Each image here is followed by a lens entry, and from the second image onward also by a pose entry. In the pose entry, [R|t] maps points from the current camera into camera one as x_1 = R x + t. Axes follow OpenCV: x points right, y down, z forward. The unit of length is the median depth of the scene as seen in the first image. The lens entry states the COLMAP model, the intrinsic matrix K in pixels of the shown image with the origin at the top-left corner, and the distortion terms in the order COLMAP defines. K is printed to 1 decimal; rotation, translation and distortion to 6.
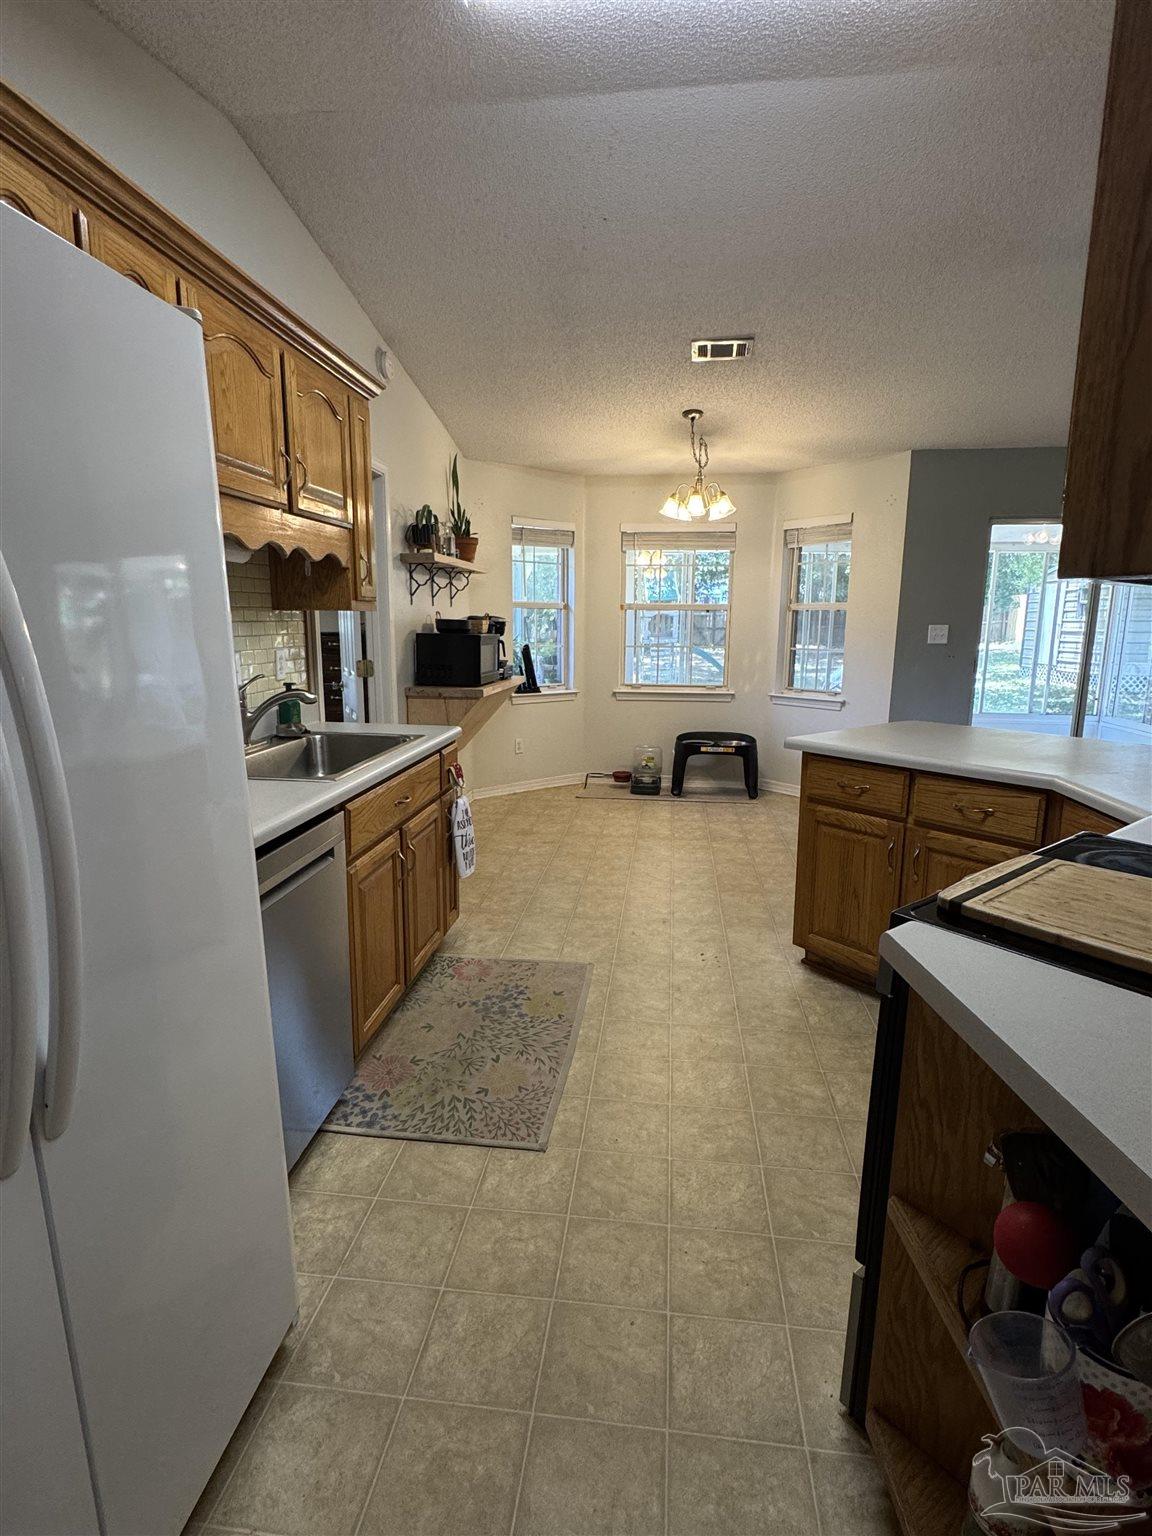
lens RADIAL K [[779.4, 0, 586.6], [0, 779.4, 766.5], [0, 0, 1]] dist [-0.021255, -0.000250]
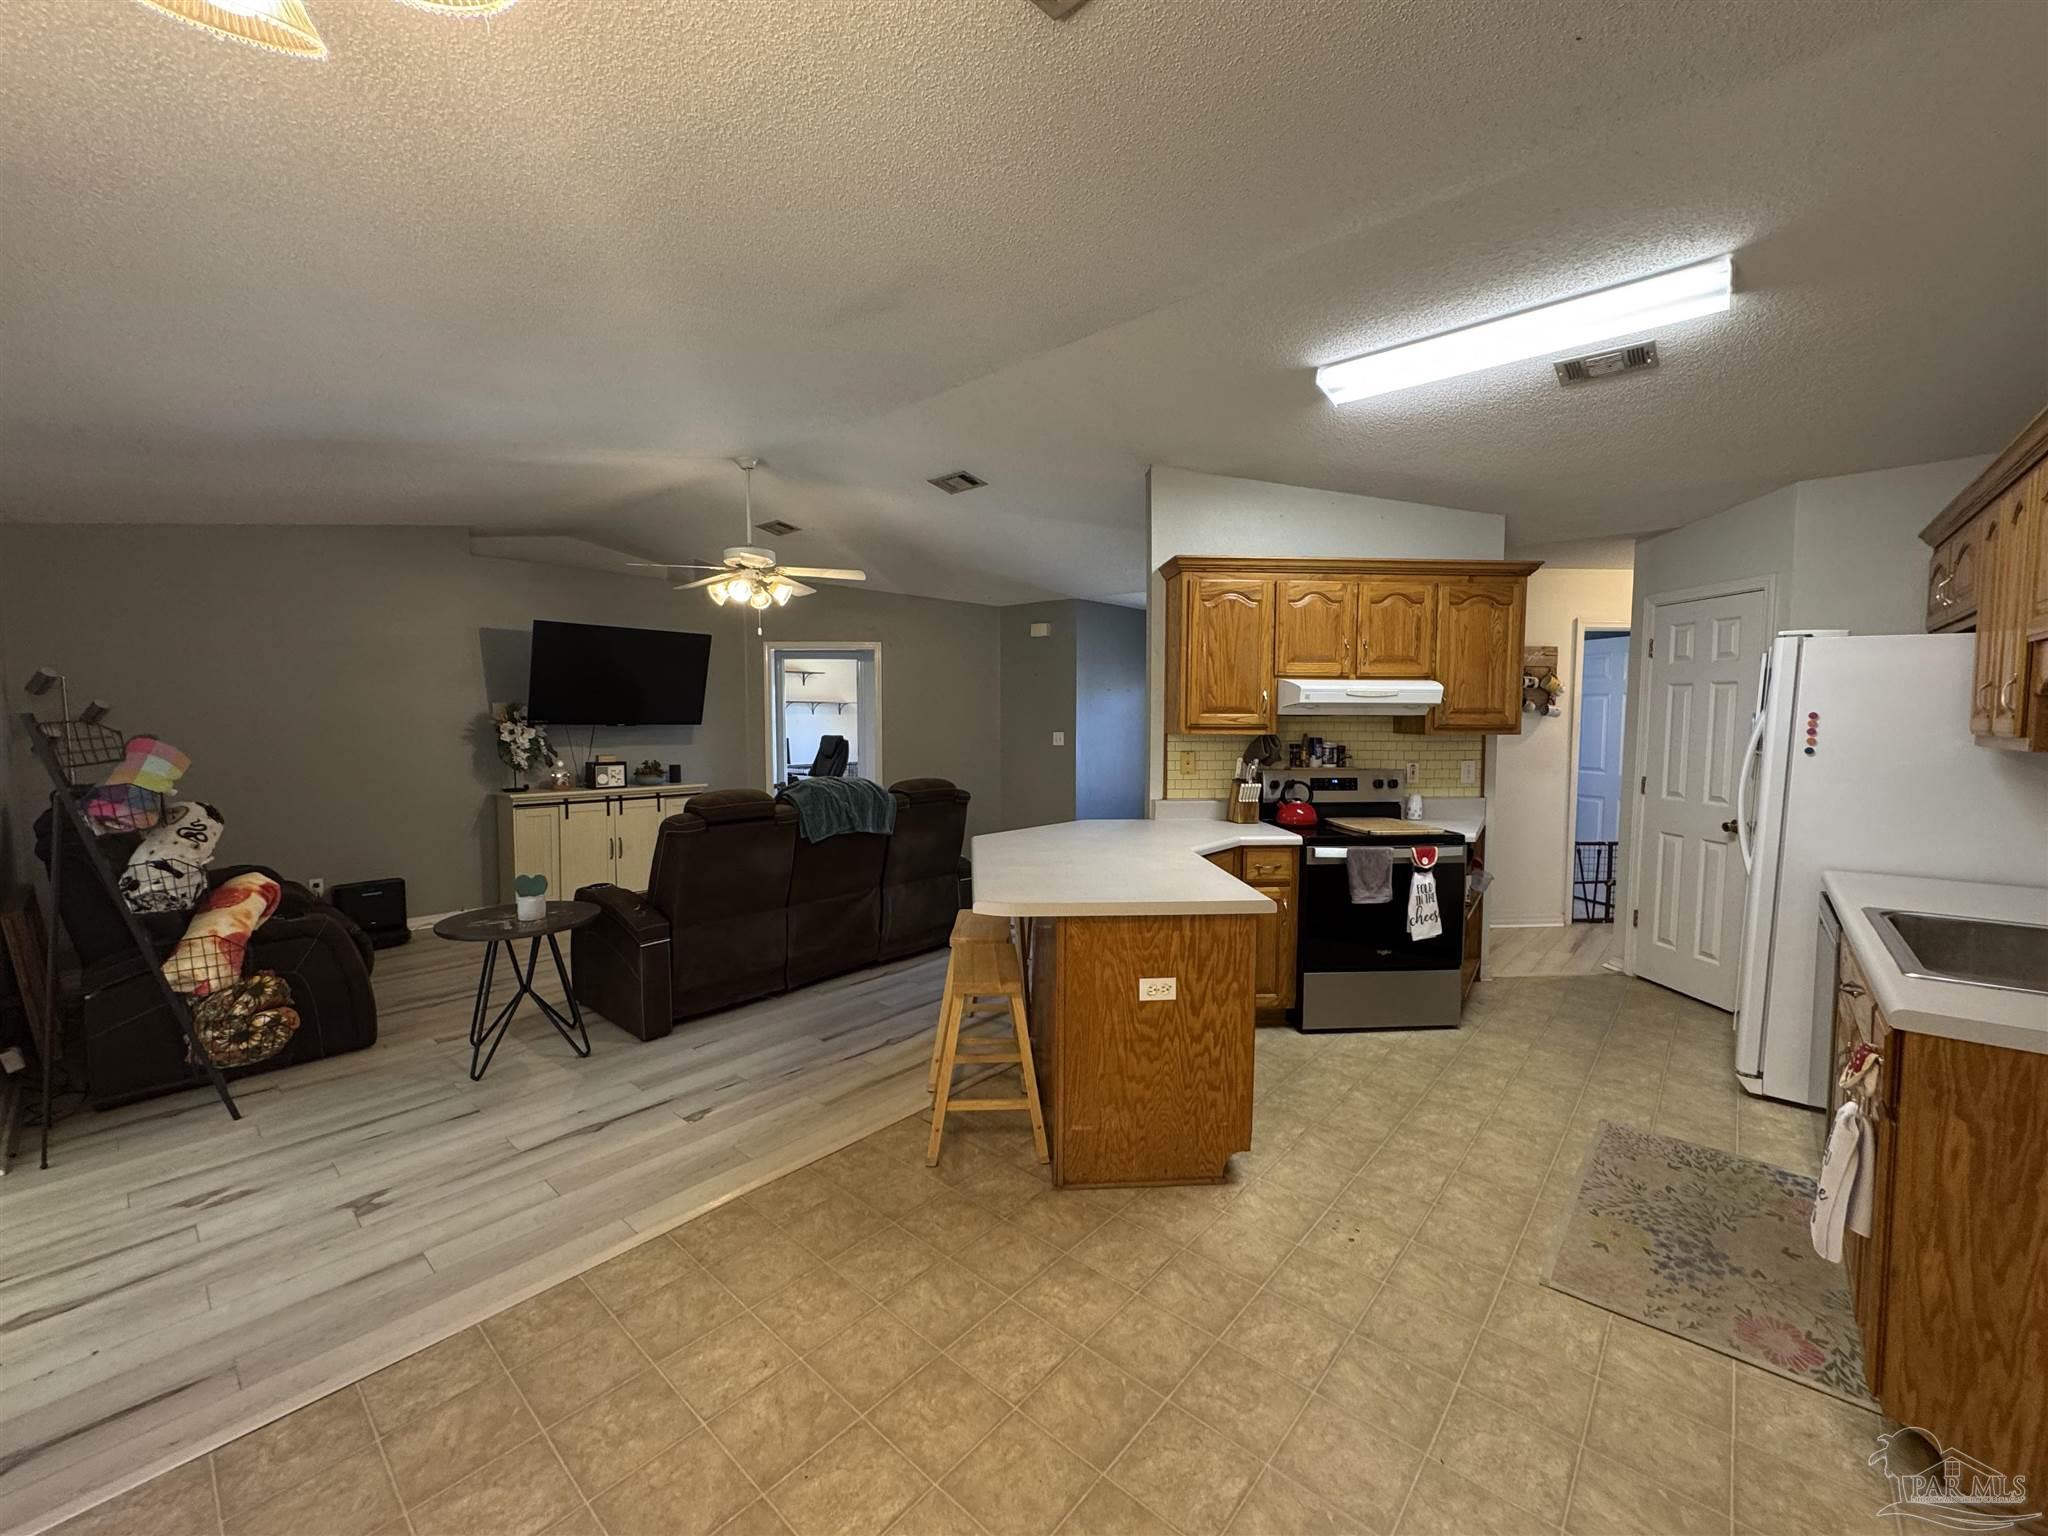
lens RADIAL K [[817.3, 0, 1026.5], [0, 817.3, 764.6], [0, 0, 1]] dist [-0.005890, 0.001361]
pose [[-0.817667, -0.042983, 0.574085, -0.007768], [0.098218, 0.972173, 0.212681, -0.220880], [-0.567251, 0.230288, -0.790692, 1.038313]]
